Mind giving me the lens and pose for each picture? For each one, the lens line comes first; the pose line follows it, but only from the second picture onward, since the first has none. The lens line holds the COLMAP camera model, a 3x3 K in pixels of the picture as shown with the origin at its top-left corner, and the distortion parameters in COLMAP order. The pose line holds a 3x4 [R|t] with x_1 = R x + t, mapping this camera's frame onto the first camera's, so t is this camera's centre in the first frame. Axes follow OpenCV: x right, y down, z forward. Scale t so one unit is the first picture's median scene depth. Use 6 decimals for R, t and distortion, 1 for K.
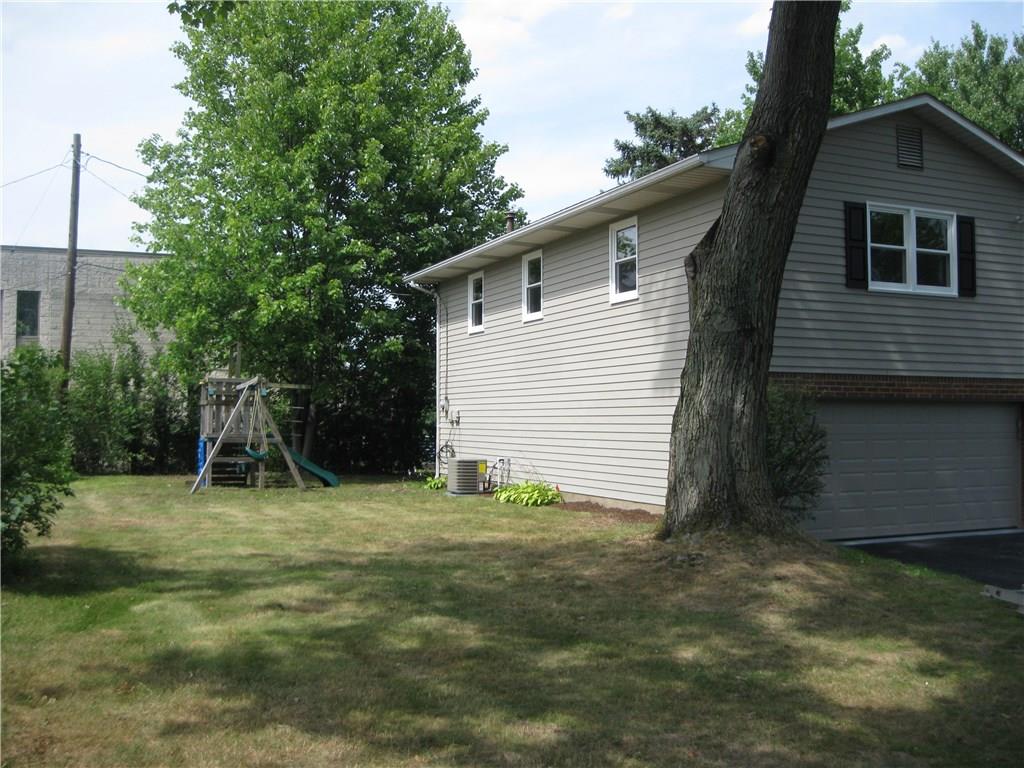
lens RADIAL K [[1054.2, 0, 513.0], [0, 1054.2, 391.9], [0, 0, 1]] dist [-0.116339, -0.000090]
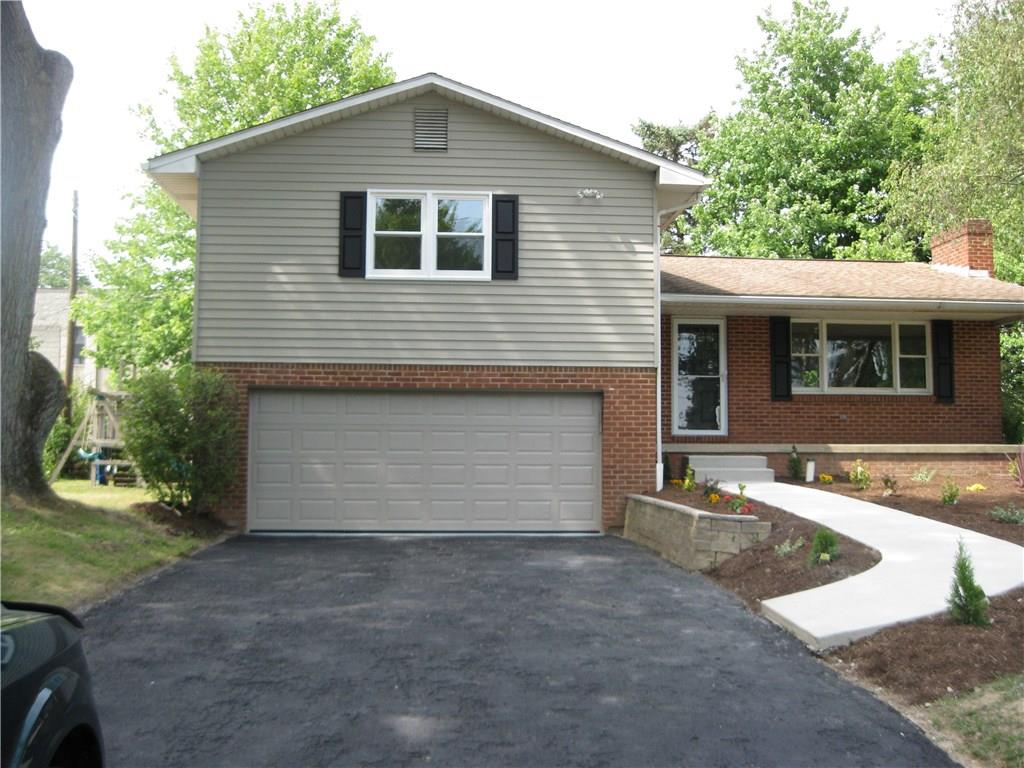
lens RADIAL K [[1059.3, 0, 512.0], [0, 1059.3, 384.0], [0, 0, 1]] dist [-0.118733, 0.019032]
pose [[0.952214, -0.022324, -0.304616, 0.756941], [0.007767, 0.998773, -0.048915, 0.050739], [0.305334, 0.044212, 0.951218, 0.092395]]
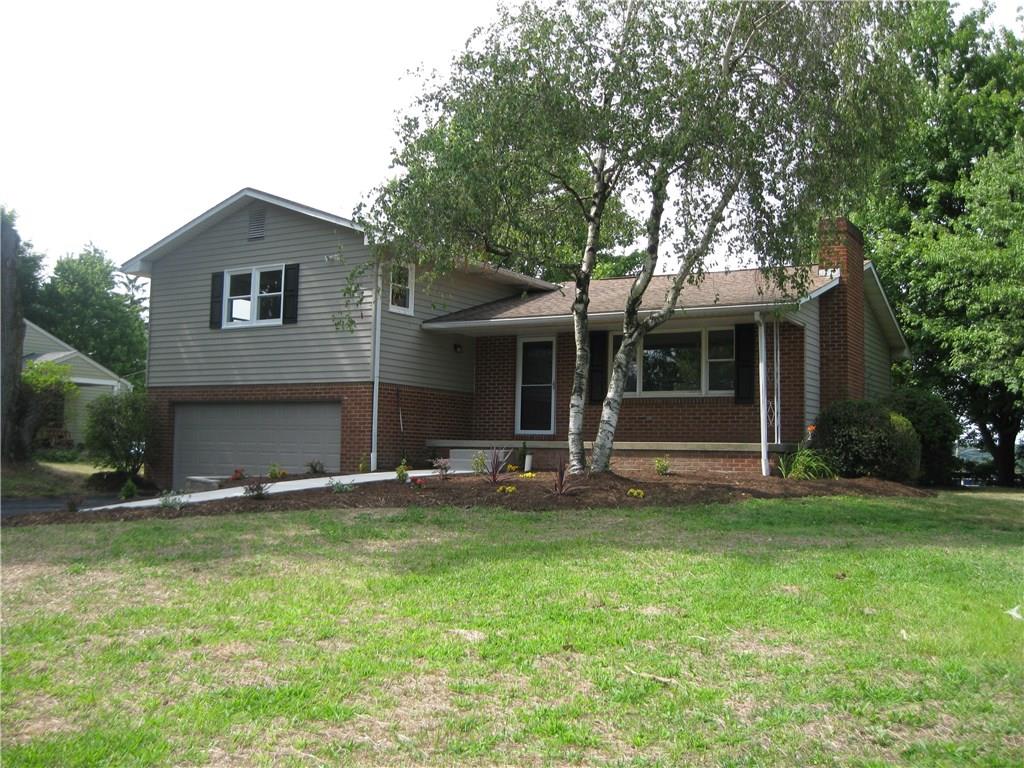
lens RADIAL K [[1059.3, 0, 512.0], [0, 1059.3, 384.0], [0, 0, 1]] dist [-0.118733, 0.019032]
pose [[0.603291, -0.051968, -0.795826, 1.752433], [-0.000620, 0.997844, -0.065630, 0.078558], [0.797521, 0.040088, 0.601958, 0.415716]]
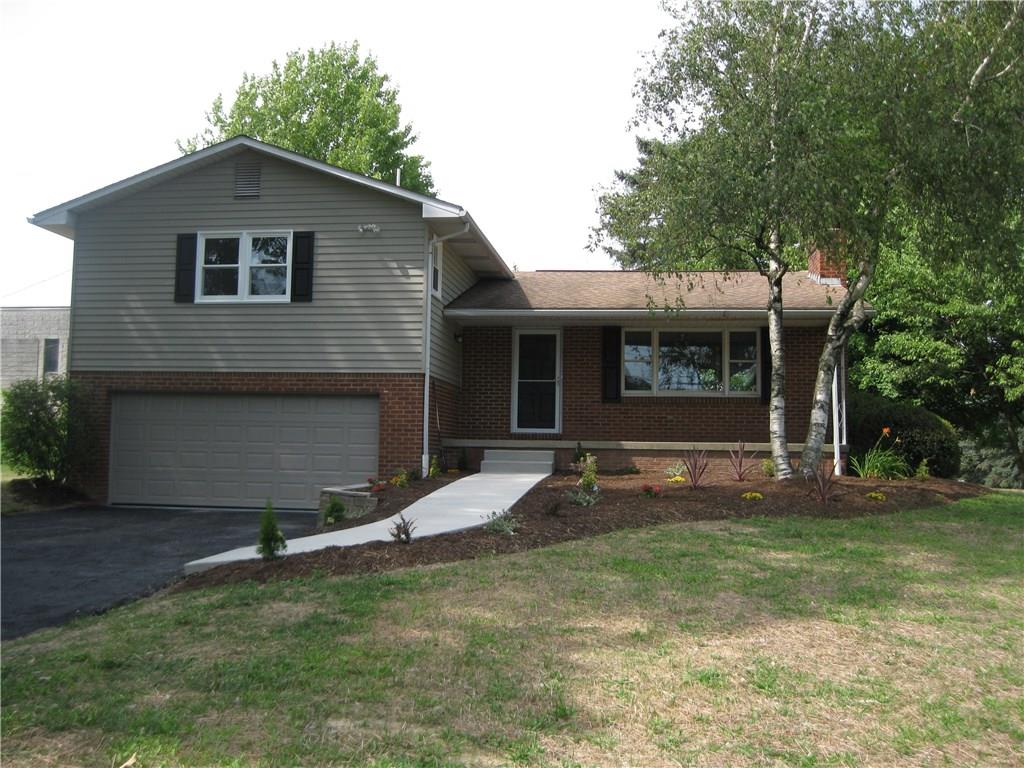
lens RADIAL K [[1059.3, 0, 512.0], [0, 1059.3, 384.0], [0, 0, 1]] dist [-0.118733, 0.019032]
pose [[0.874837, -0.027404, -0.483641, 1.236217], [0.000280, 0.998427, -0.056066, 0.065356], [0.484417, 0.048914, 0.873469, 0.101989]]
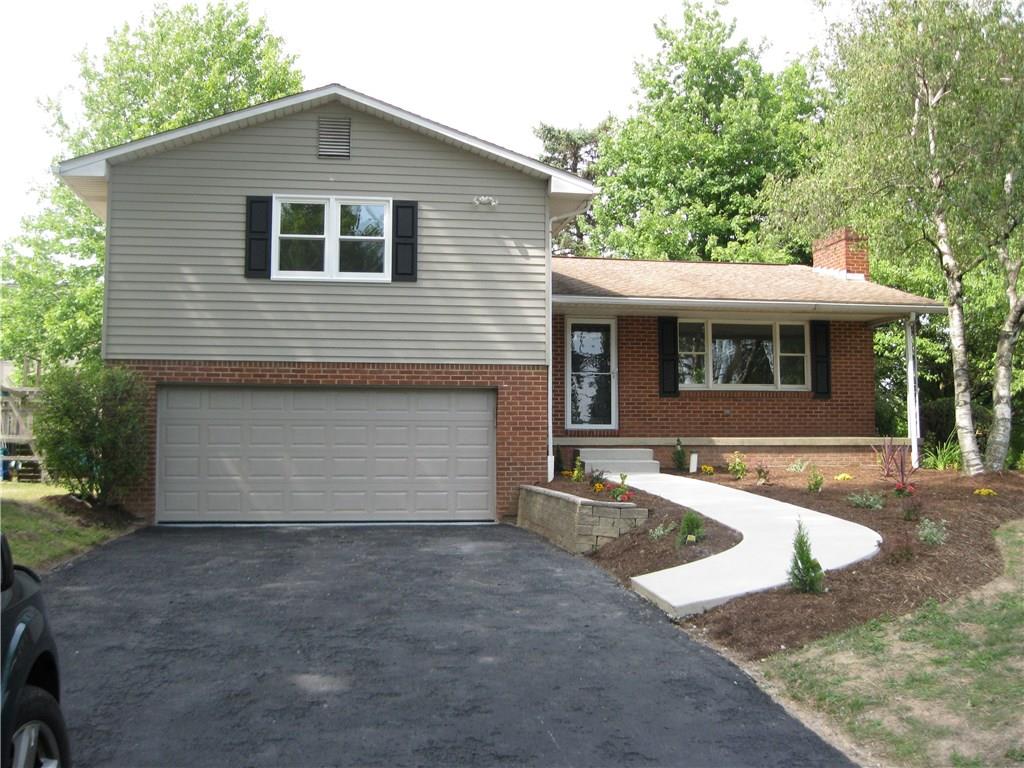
lens RADIAL K [[1059.9, 0, 506.5], [0, 1059.9, 377.1], [0, 0, 1]] dist [-0.116297, 0.014699]
pose [[0.974113, -0.022356, -0.224952, 0.781148], [0.011265, 0.998662, -0.050470, 0.052375], [0.225780, 0.046629, 0.973062, 0.042042]]
